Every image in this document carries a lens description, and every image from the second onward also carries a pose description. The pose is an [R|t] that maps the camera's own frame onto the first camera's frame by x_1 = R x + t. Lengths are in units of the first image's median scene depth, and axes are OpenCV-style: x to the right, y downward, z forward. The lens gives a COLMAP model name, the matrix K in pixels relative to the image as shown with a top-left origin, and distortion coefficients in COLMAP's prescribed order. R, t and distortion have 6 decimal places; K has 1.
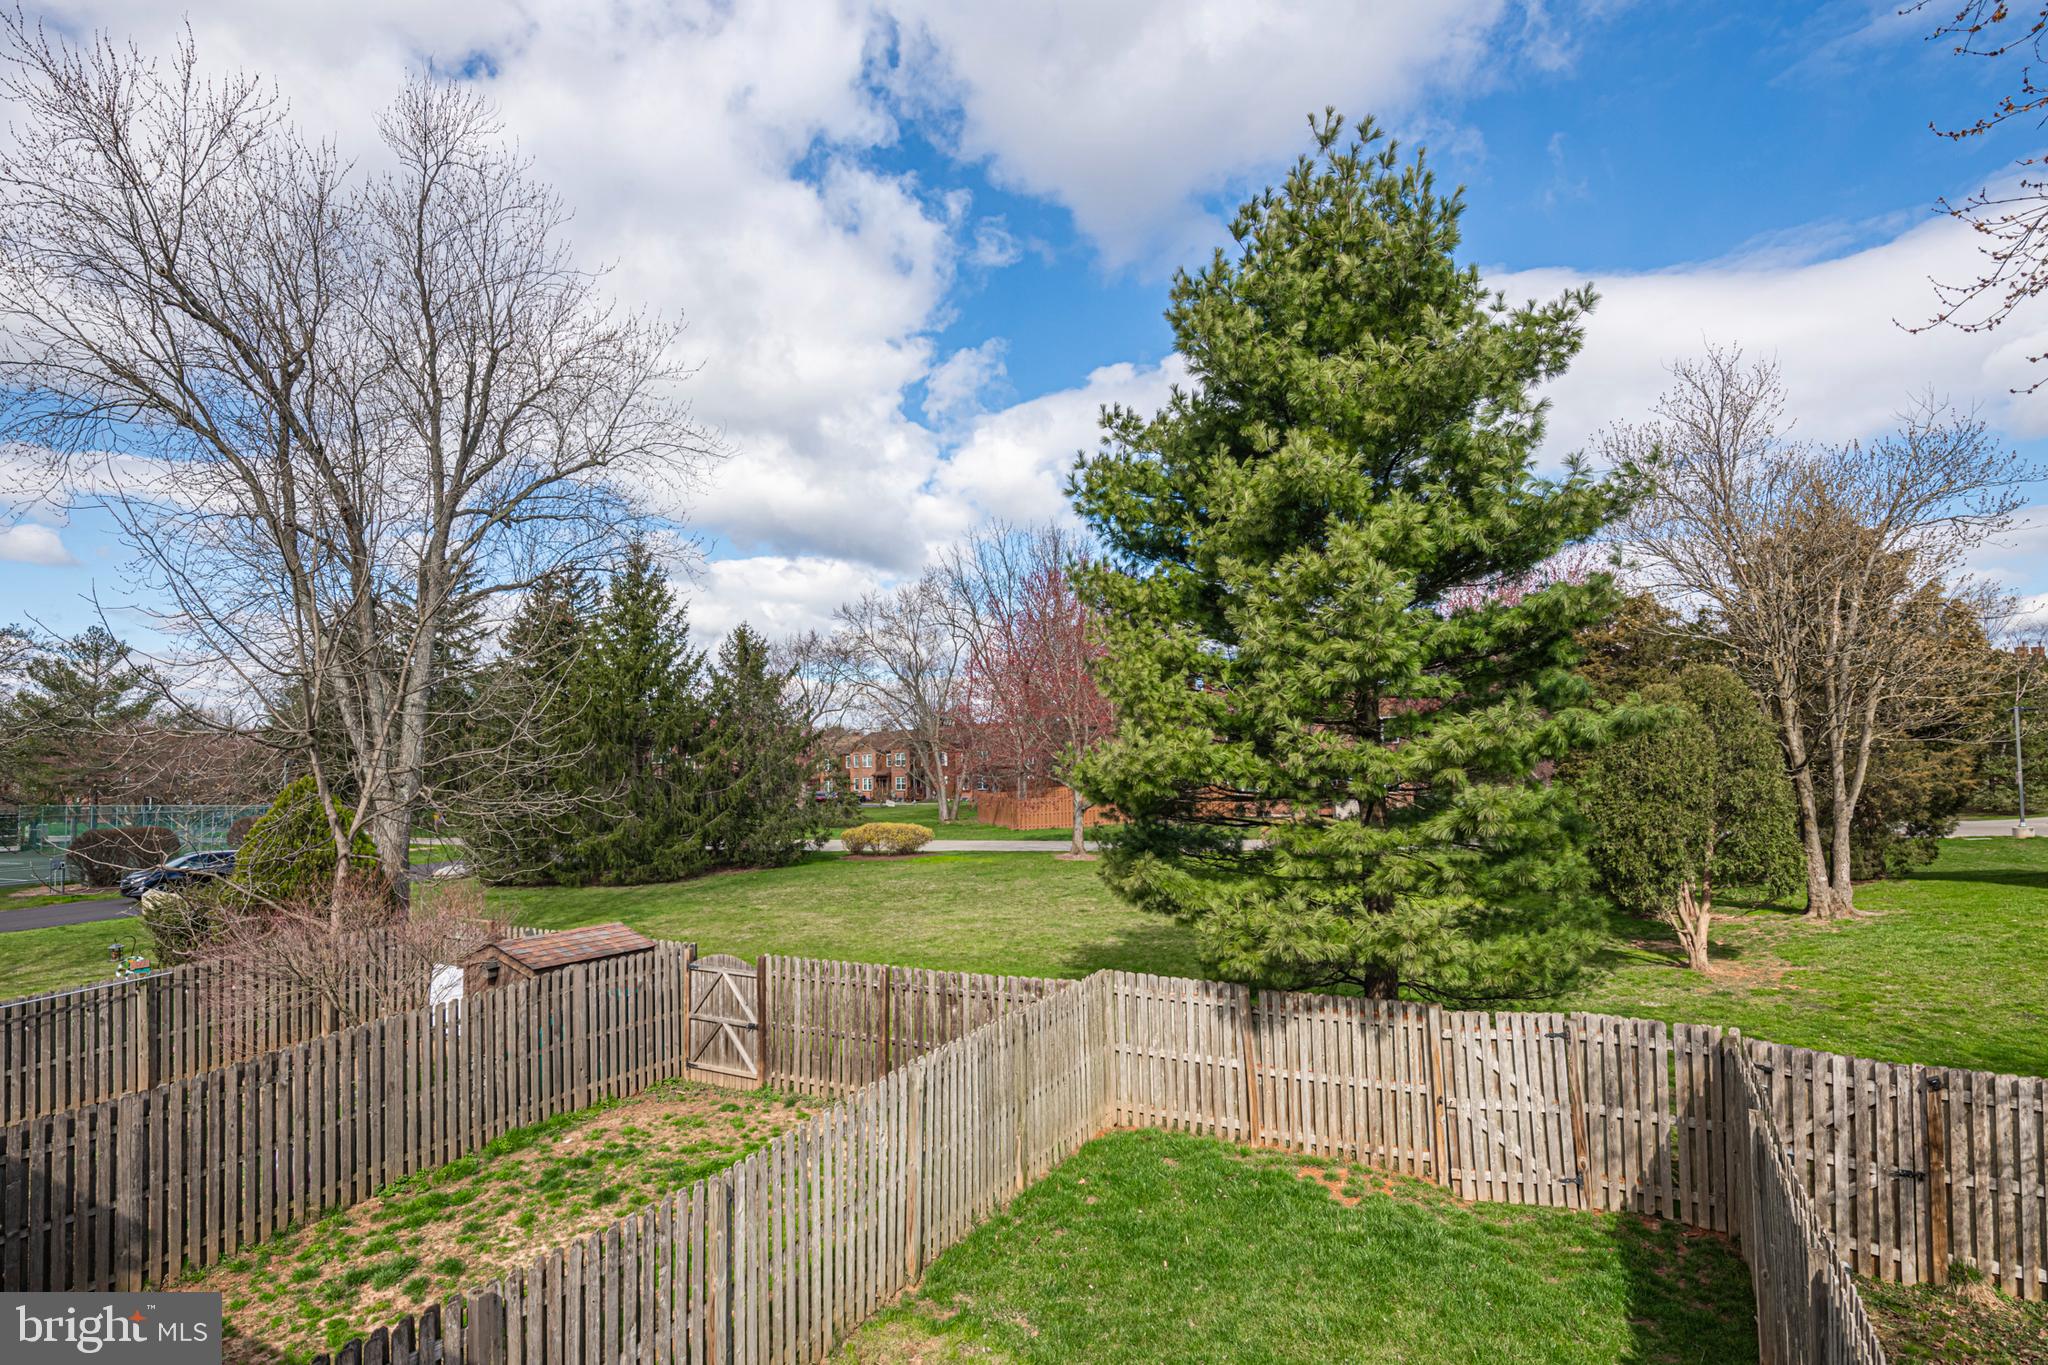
lens RADIAL K [[1080.8, 0, 983.4], [0, 1080.8, 741.7], [0, 0, 1]] dist [-0.005170, 0.000604]
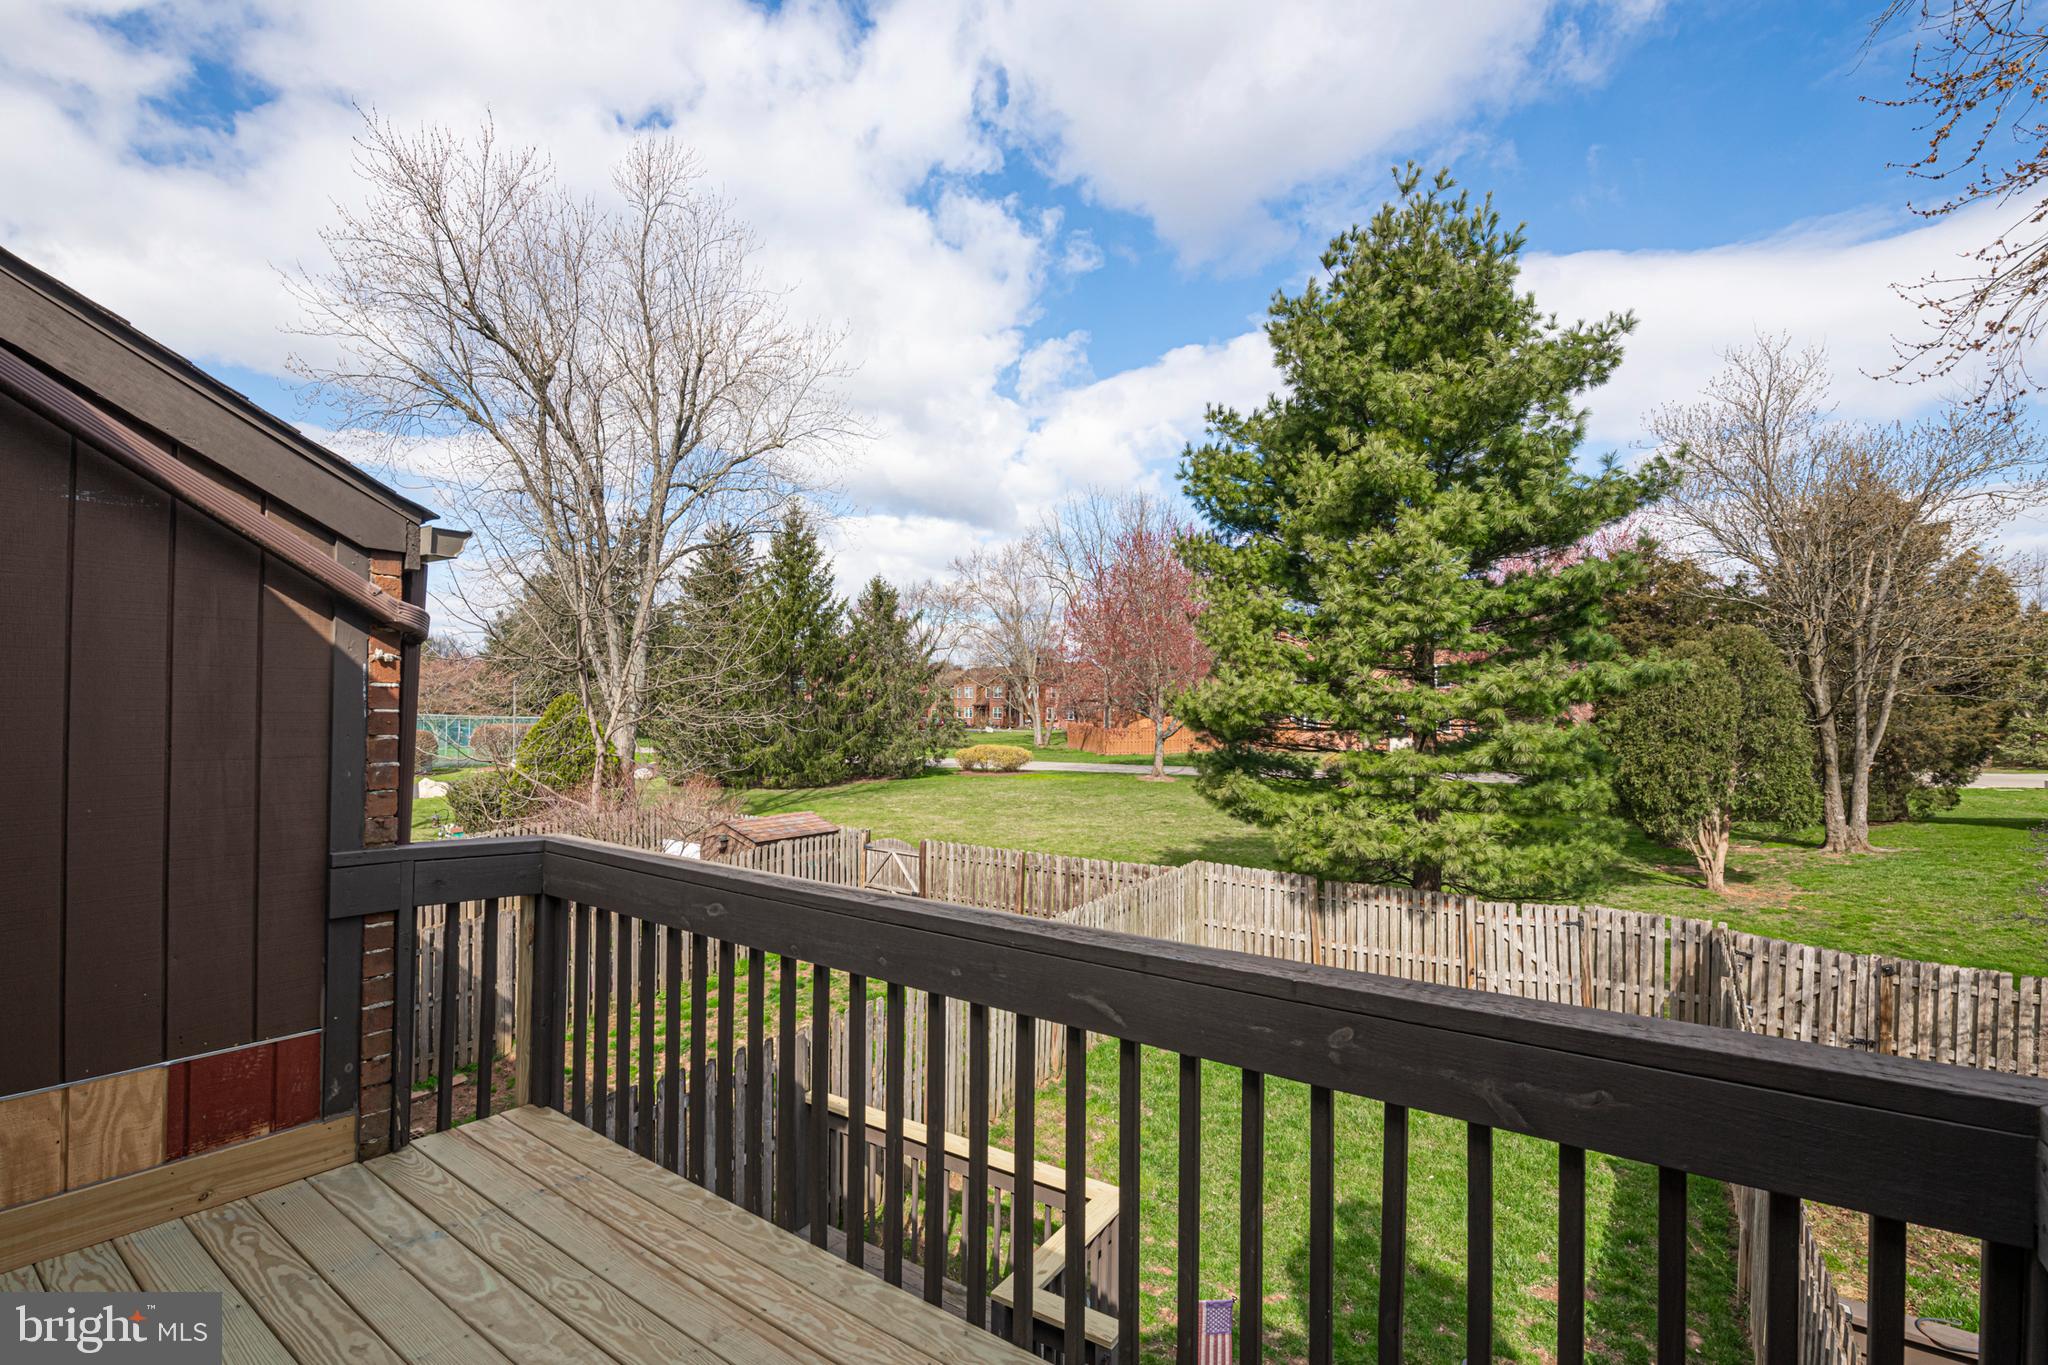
lens RADIAL K [[951.4, 0, 949.7], [0, 951.4, 713.3], [0, 0, 1]] dist [-0.014026, -0.000028]
pose [[0.992636, 0.026436, -0.118219, -0.049907], [-0.021896, 0.998978, 0.039542, 0.001284], [0.119144, -0.036663, 0.992200, -0.132526]]
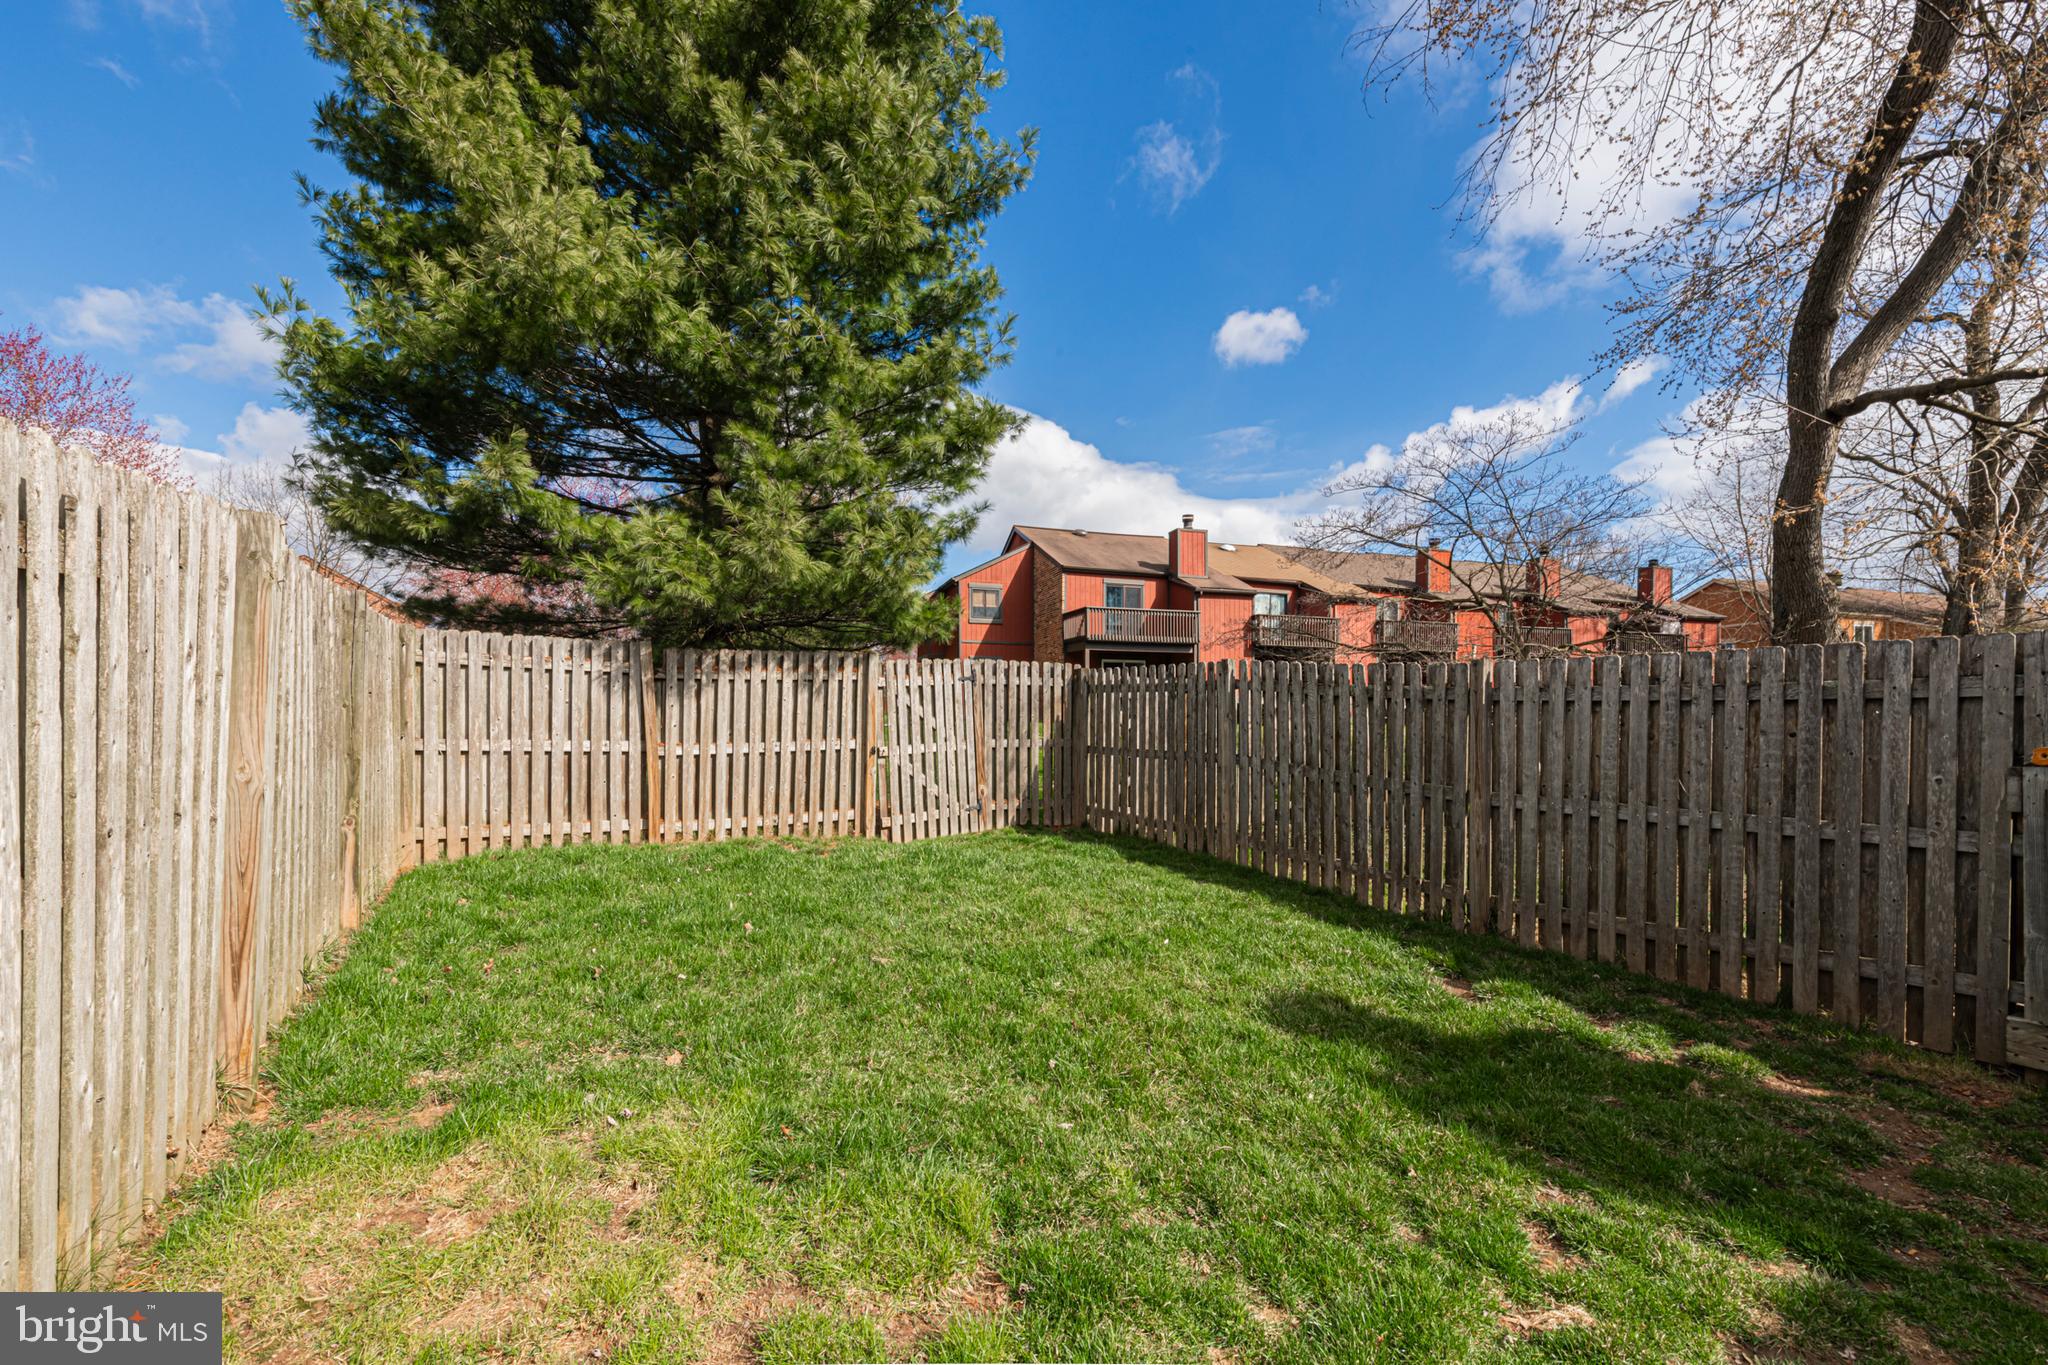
lens RADIAL K [[798.8, 0, 1006.3], [0, 798.8, 730.5], [0, 0, 1]] dist [-0.012989, -0.001381]
pose [[0.472079, 0.022903, 0.881258, -0.133408], [-0.043882, 0.999034, -0.002457, 0.264729], [-0.880463, -0.037511, 0.472628, 0.473034]]
